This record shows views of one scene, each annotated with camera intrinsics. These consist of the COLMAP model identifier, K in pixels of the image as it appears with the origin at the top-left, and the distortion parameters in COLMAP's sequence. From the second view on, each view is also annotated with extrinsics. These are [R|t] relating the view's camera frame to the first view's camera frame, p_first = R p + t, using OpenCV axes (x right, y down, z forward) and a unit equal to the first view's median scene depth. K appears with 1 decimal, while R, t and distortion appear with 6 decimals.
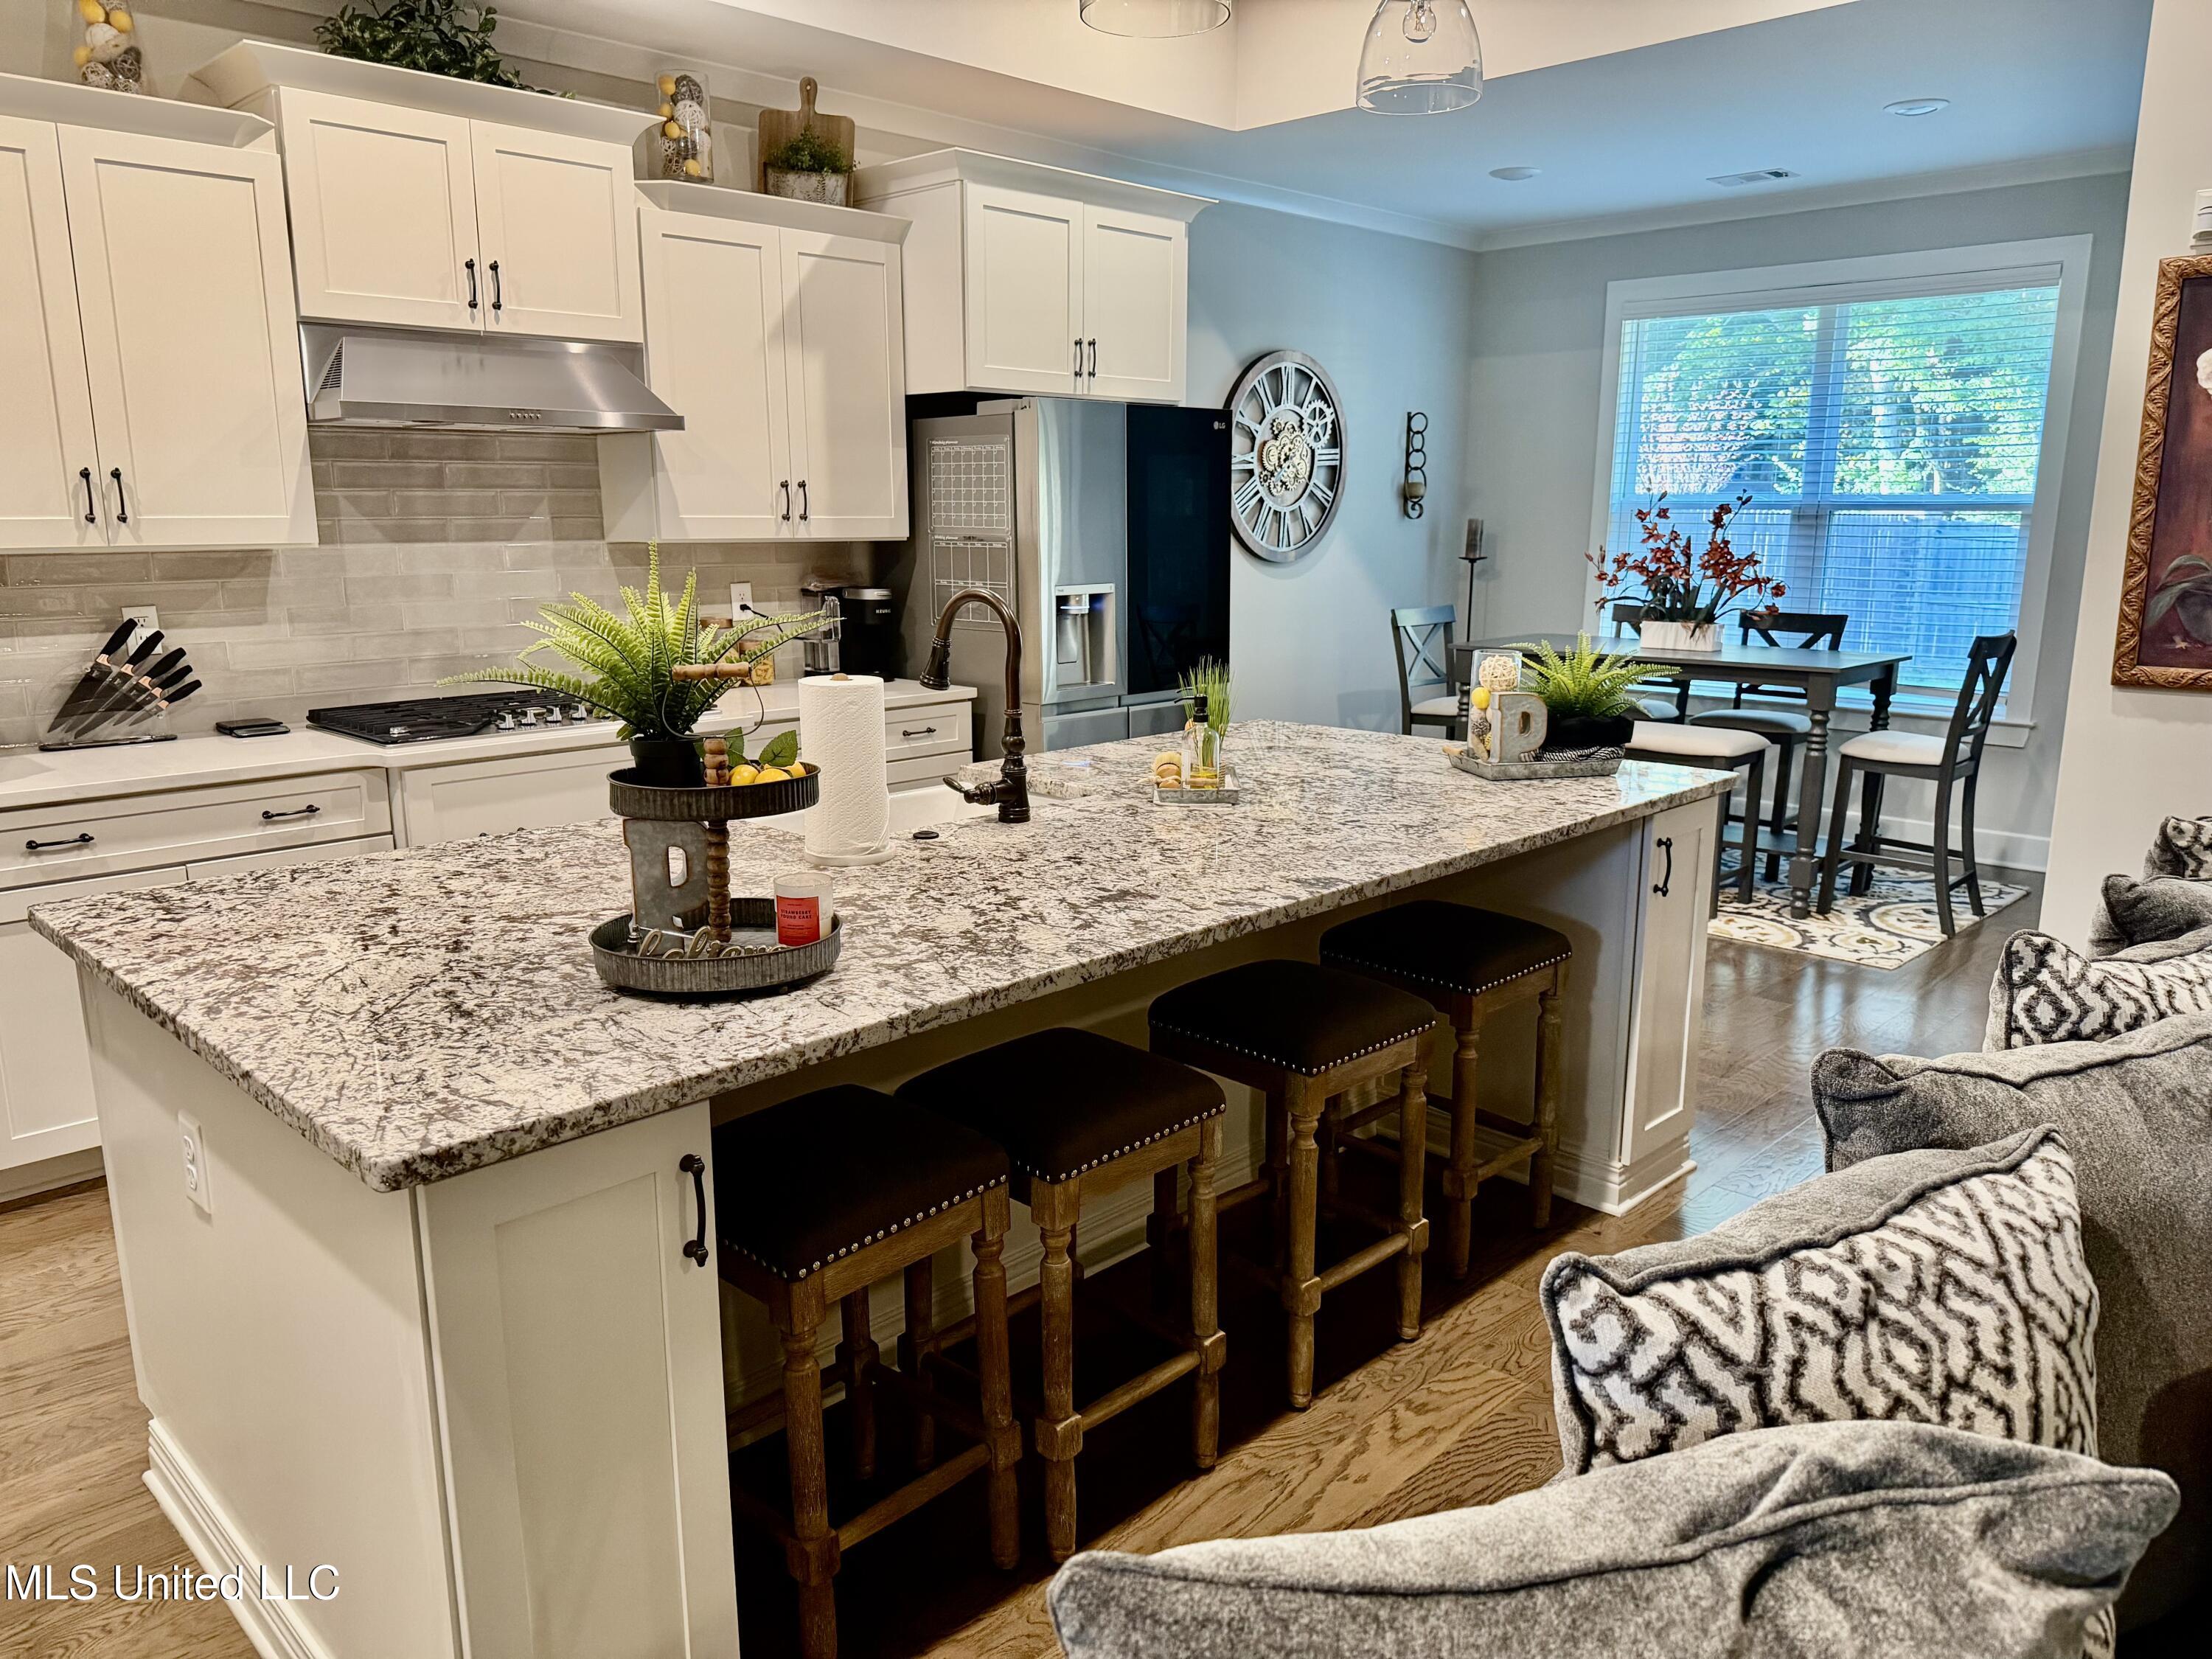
lens RADIAL K [[1584.3, 0, 1106.0], [0, 1584.3, 829.5], [0, 0, 1]] dist [0.062343, -0.080796]
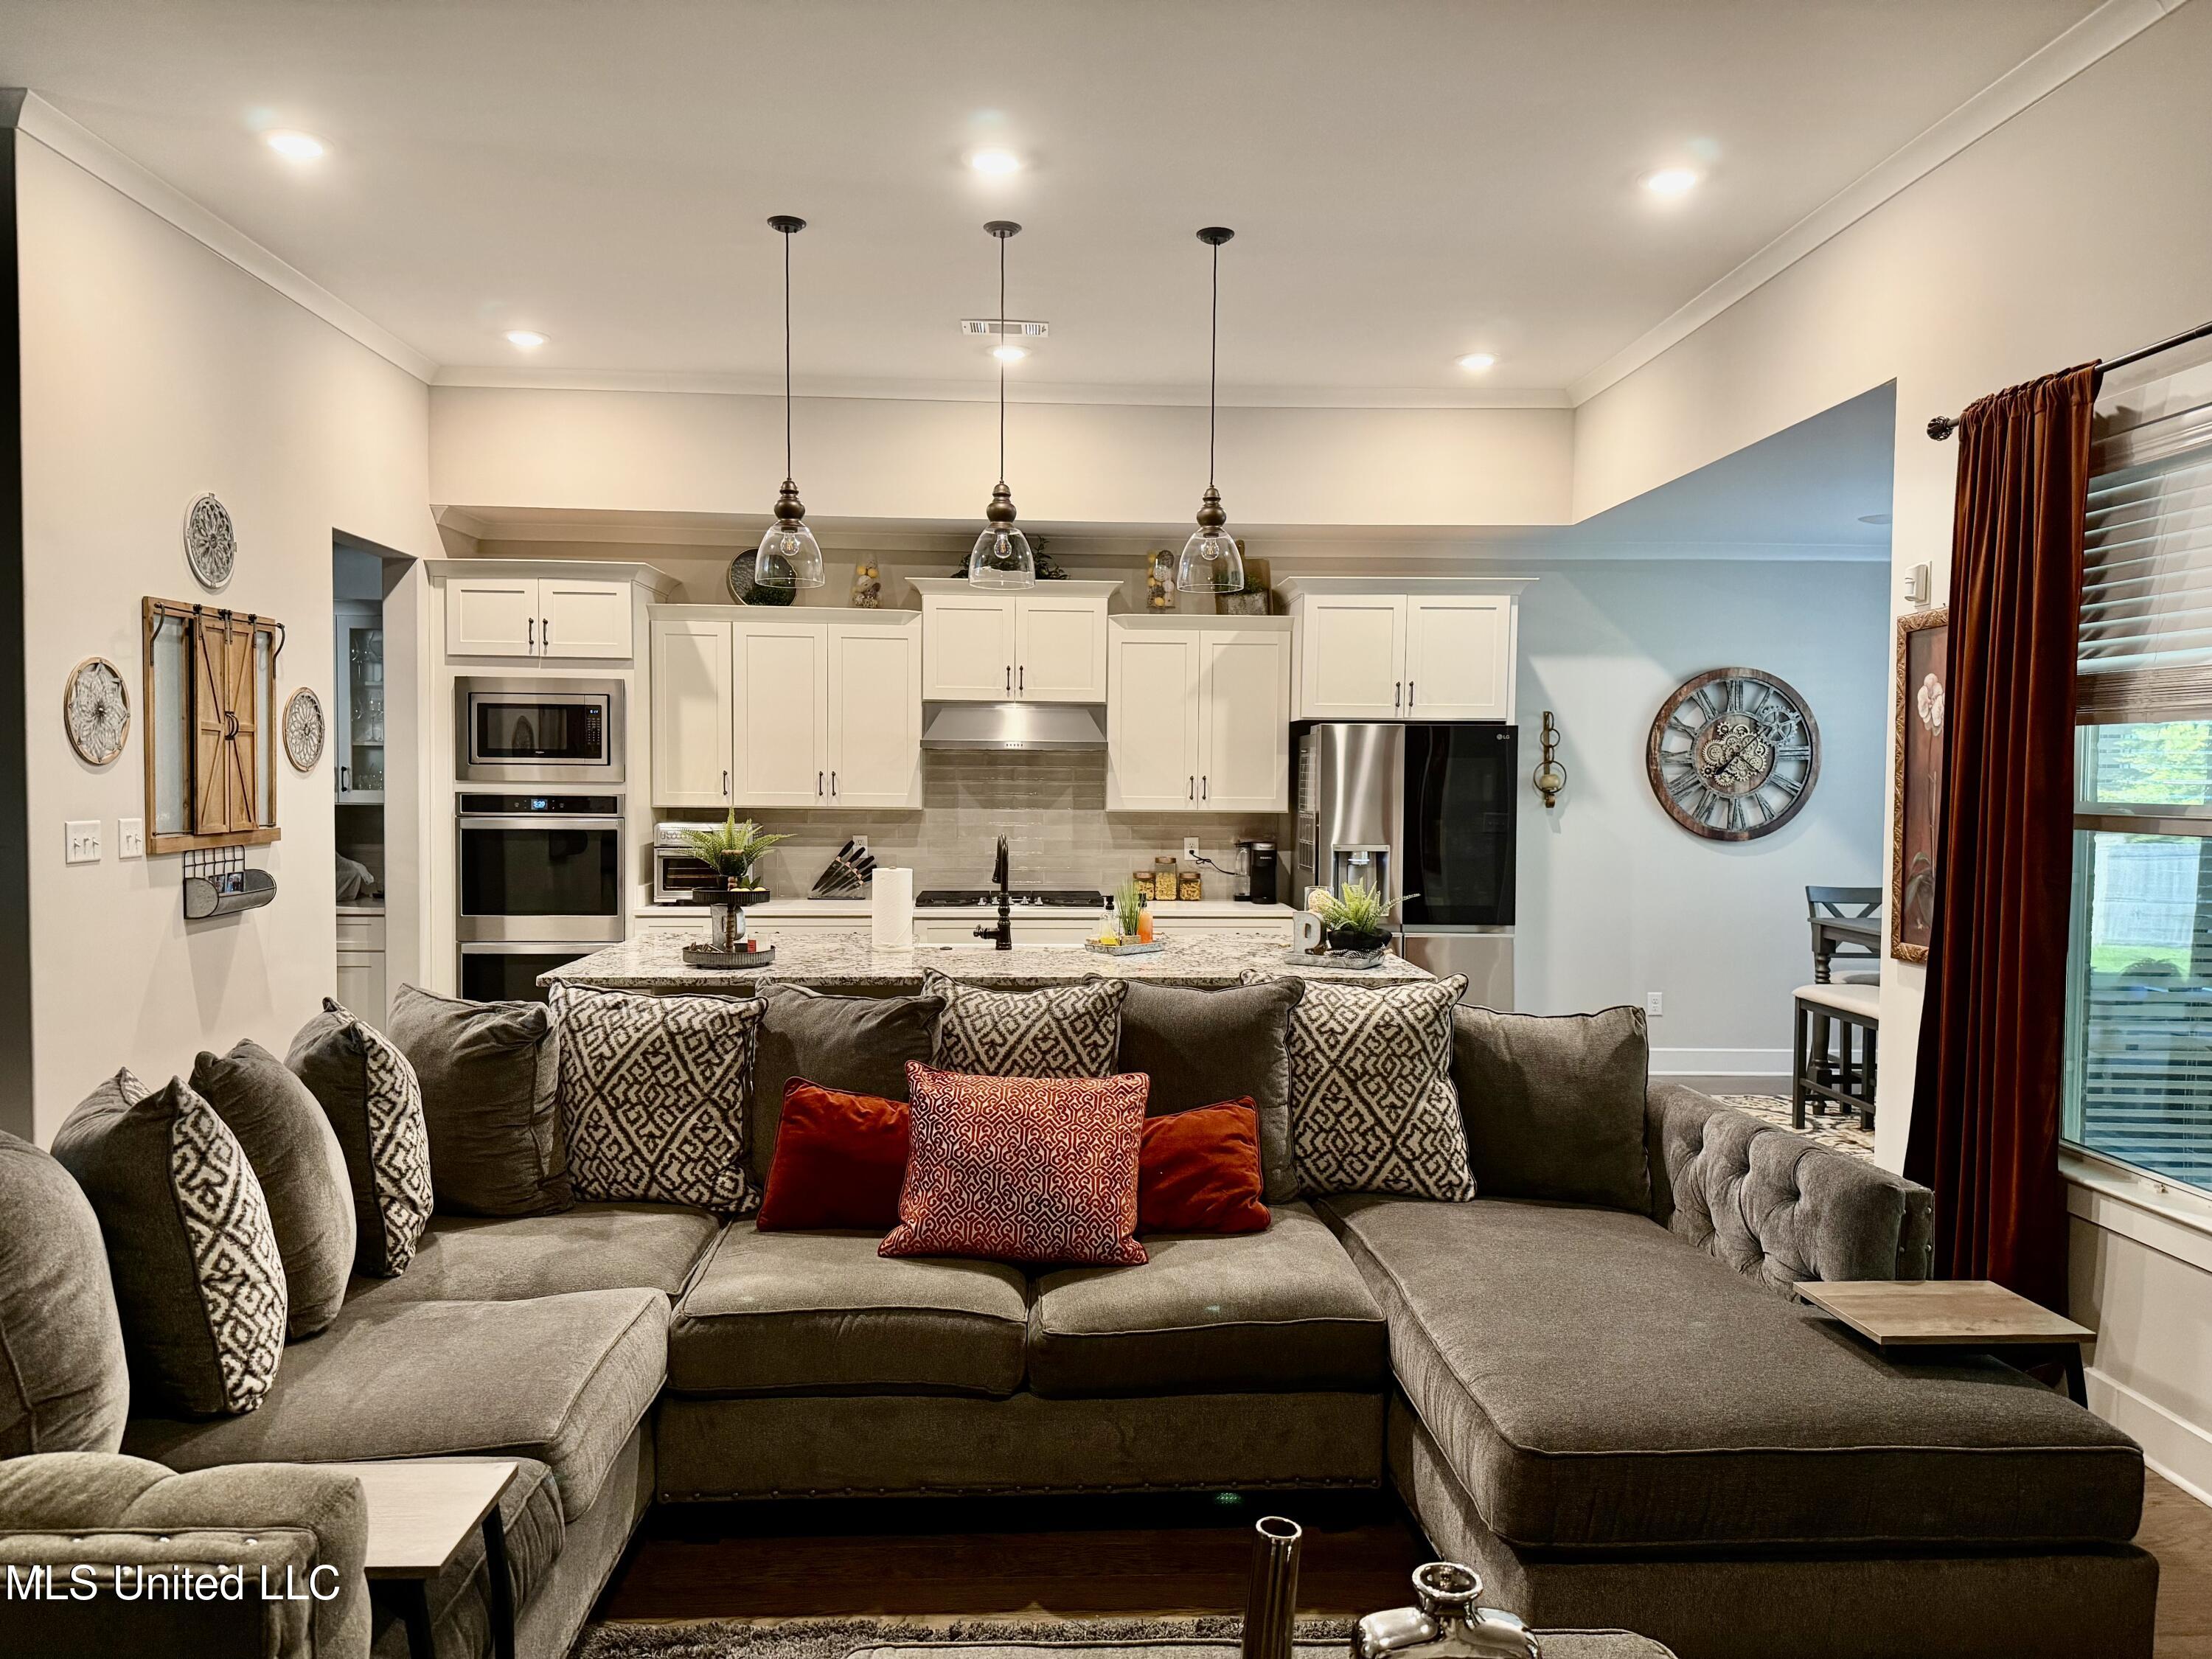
lens RADIAL K [[1552.7, 0, 1106.0], [0, 1552.7, 829.5], [0, 0, 1]] dist [0.026053, -0.002623]
pose [[0.736616, 0.032173, -0.675545, 0.882924], [-0.144199, 0.983371, -0.110402, 0.027752], [0.660759, 0.178737, 0.729006, -0.237606]]
